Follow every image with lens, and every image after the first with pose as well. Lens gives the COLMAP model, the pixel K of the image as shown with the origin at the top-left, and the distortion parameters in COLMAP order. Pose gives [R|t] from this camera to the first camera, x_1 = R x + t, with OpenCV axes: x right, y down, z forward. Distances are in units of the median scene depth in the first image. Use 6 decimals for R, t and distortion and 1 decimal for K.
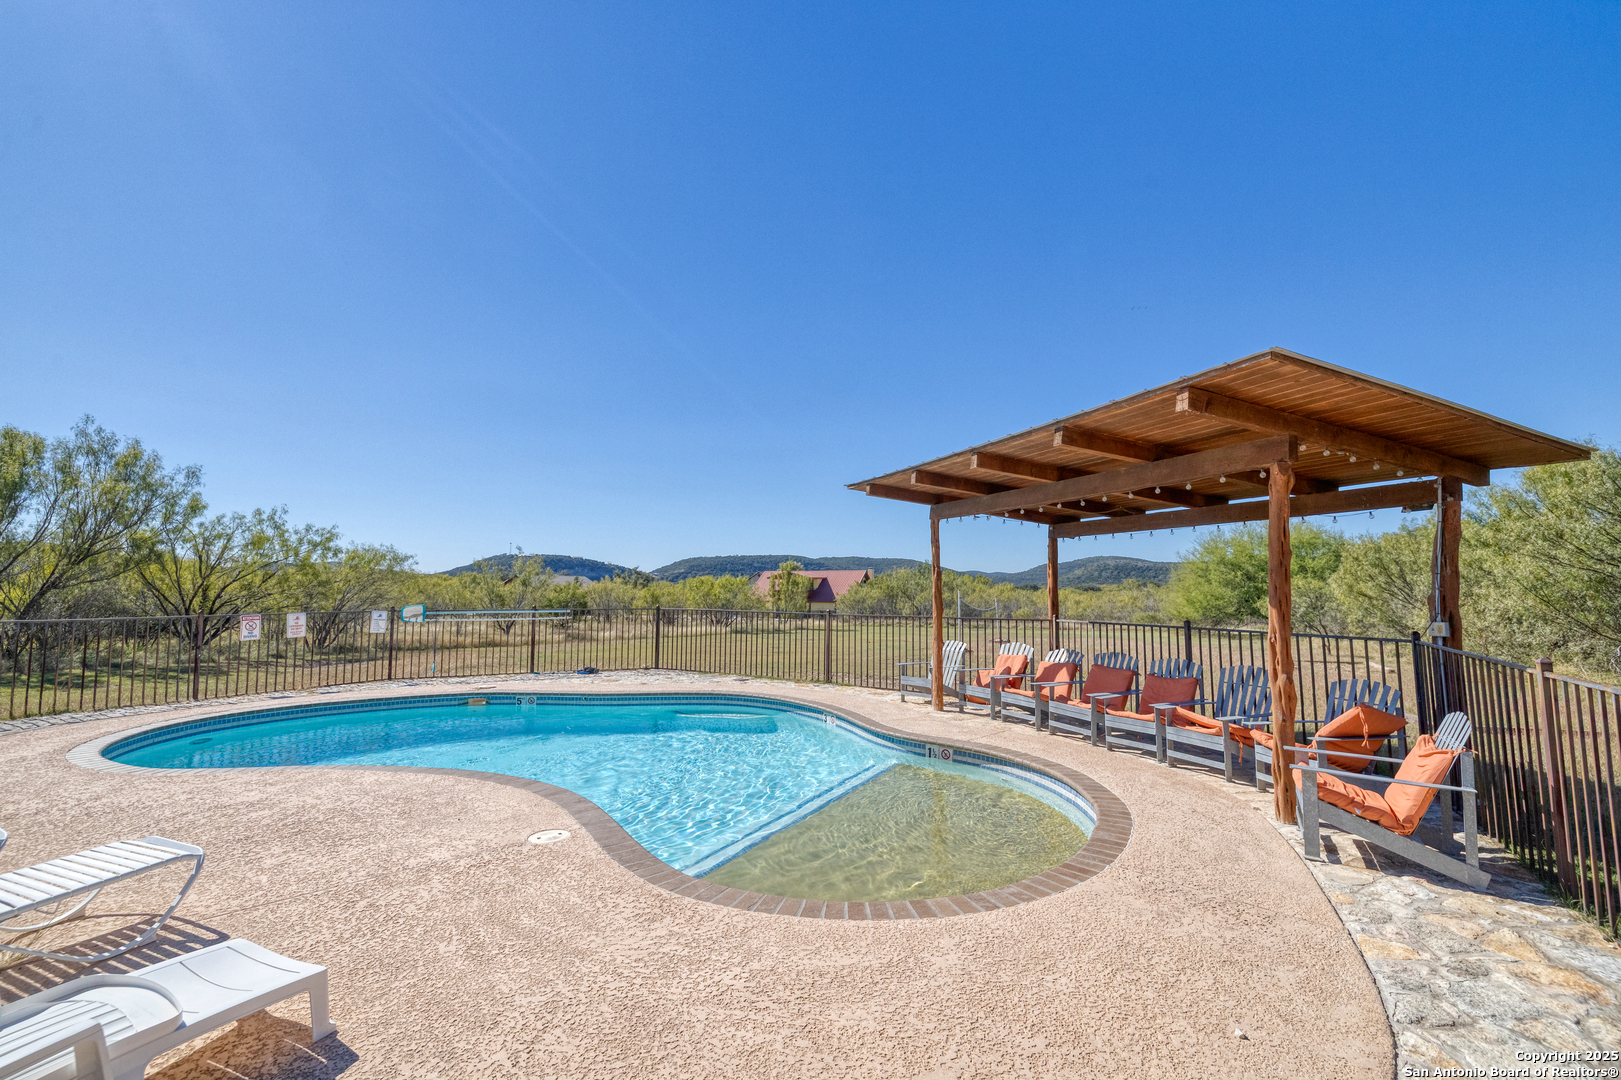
lens RADIAL K [[677.5, 0, 810.5], [0, 677.5, 540.0], [0, 0, 1]] dist [-0.002614, -0.000338]
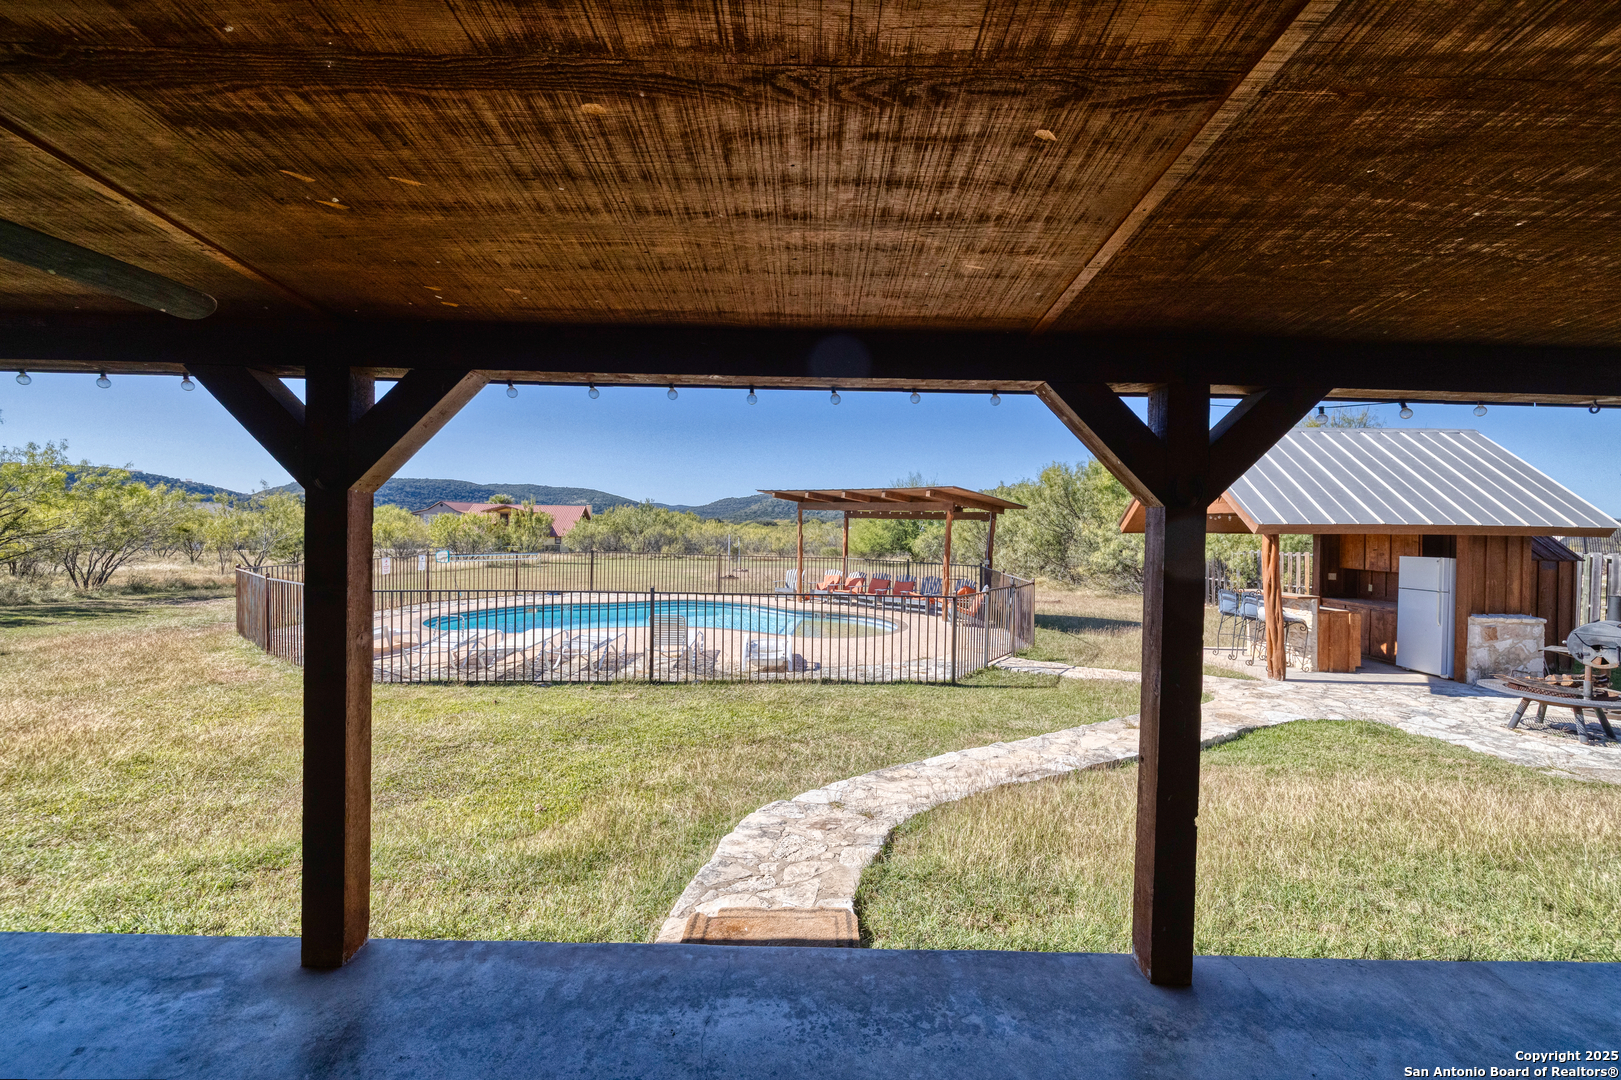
lens RADIAL K [[677.5, 0, 810.5], [0, 677.5, 540.0], [0, 0, 1]] dist [-0.002614, -0.000338]
pose [[0.895768, 0.003831, 0.444506, -0.295309], [-0.048252, 0.994892, 0.088664, -0.052053], [-0.441896, -0.100871, 0.891377, -0.352314]]
